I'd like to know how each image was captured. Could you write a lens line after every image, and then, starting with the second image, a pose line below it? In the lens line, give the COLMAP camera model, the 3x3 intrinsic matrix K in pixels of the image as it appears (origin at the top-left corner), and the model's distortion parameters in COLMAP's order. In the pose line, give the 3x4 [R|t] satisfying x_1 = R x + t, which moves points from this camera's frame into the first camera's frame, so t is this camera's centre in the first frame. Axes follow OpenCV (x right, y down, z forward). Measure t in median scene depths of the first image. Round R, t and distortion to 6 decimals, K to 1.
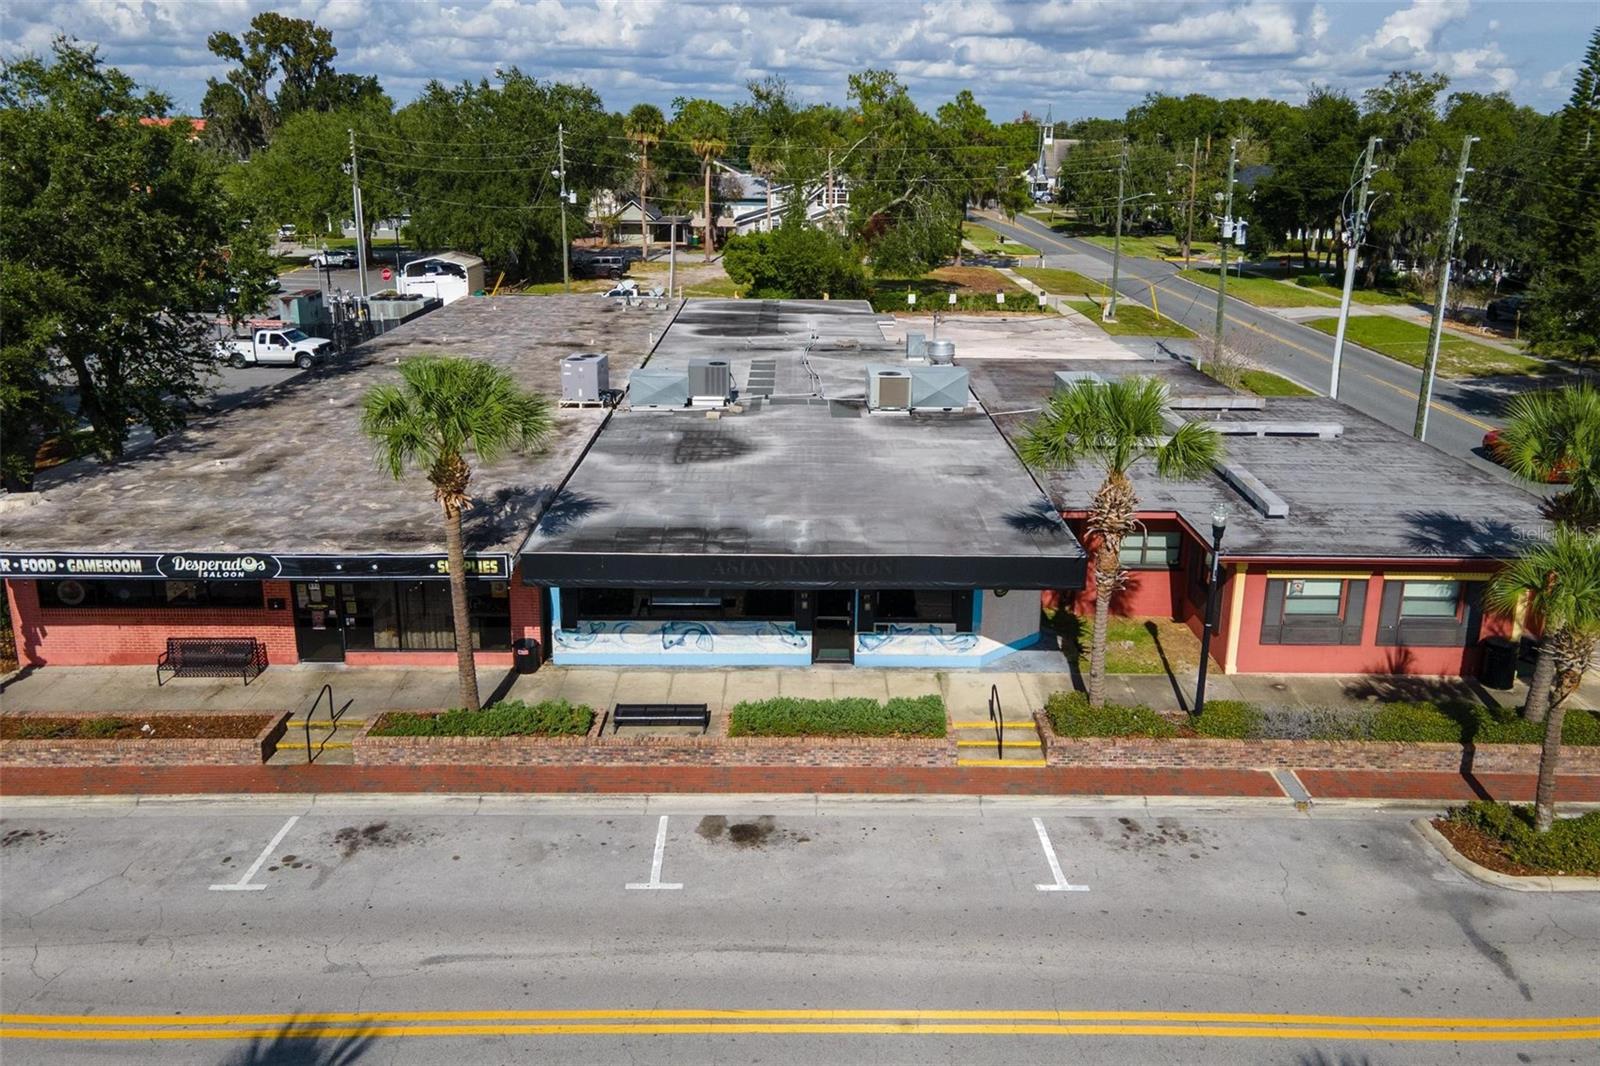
lens RADIAL K [[1252.3, 0, 801.2], [0, 1252.3, 527.8], [0, 0, 1]] dist [0.004465, 0.005661]
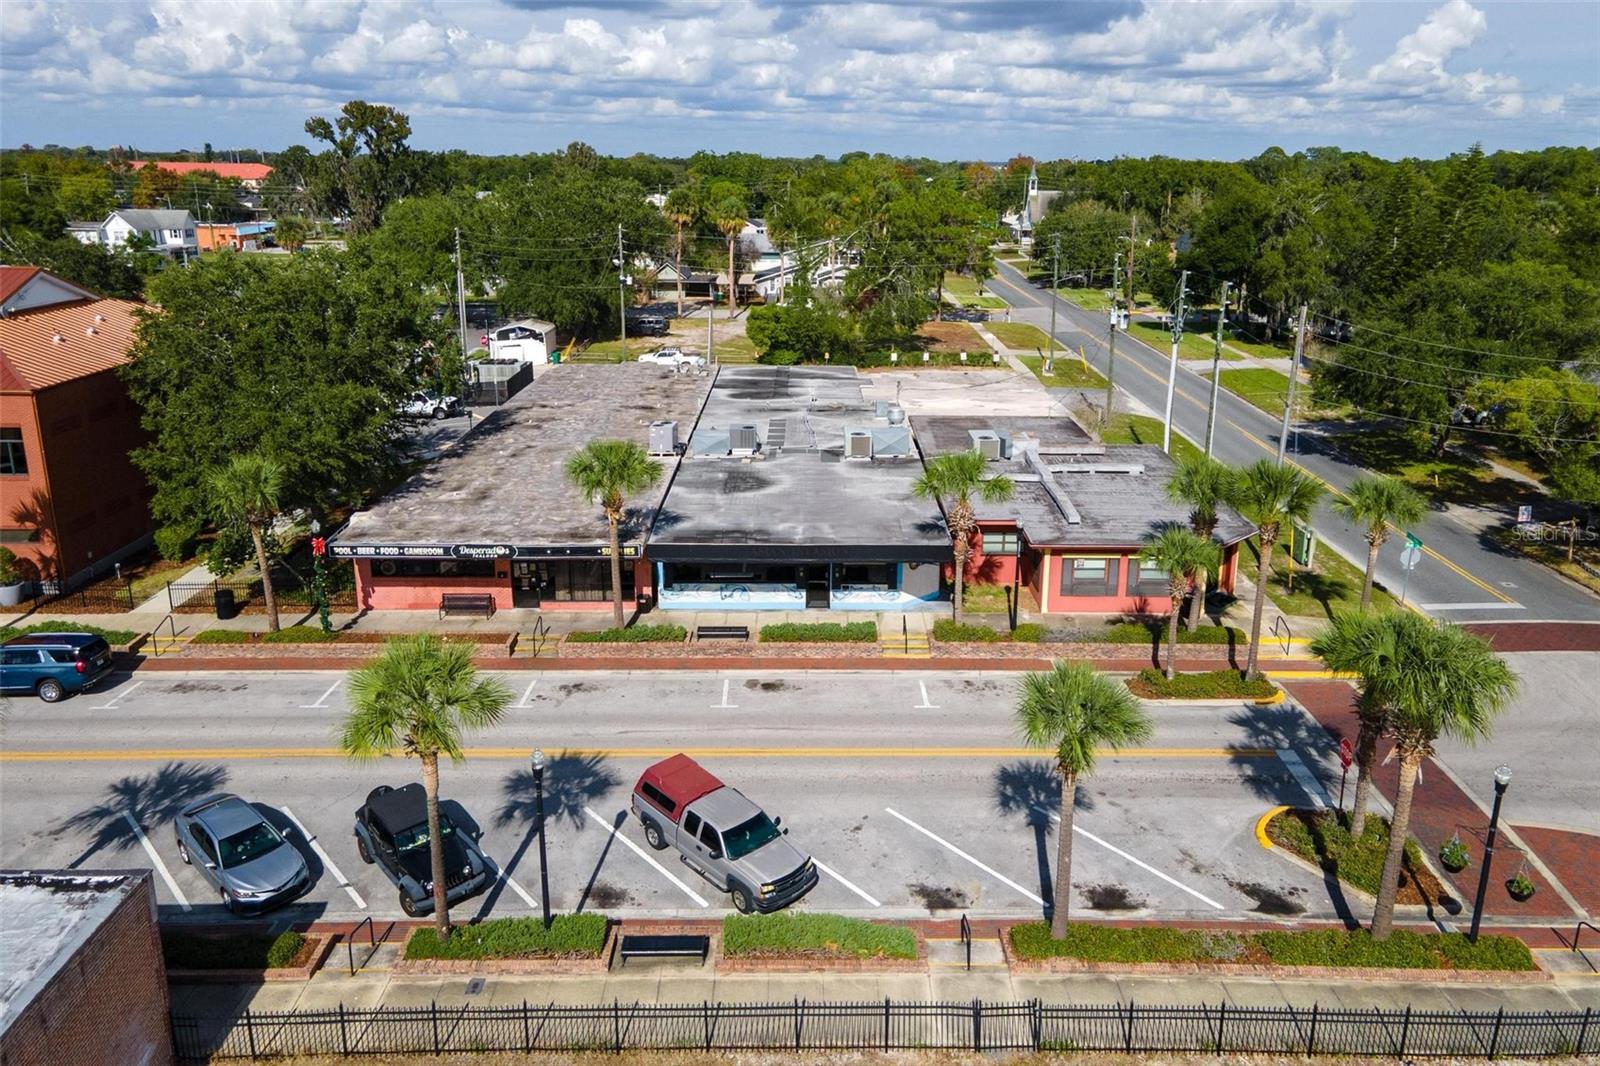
lens RADIAL K [[1252.3, 0, 799.0], [0, 1252.3, 533.9], [0, 0, 1]] dist [0.004465, 0.005661]
pose [[0.999893, -0.003370, -0.014266, 0.021975], [0.003268, 0.999969, -0.007126, 0.015681], [0.014290, 0.007079, 0.999873, -0.682086]]
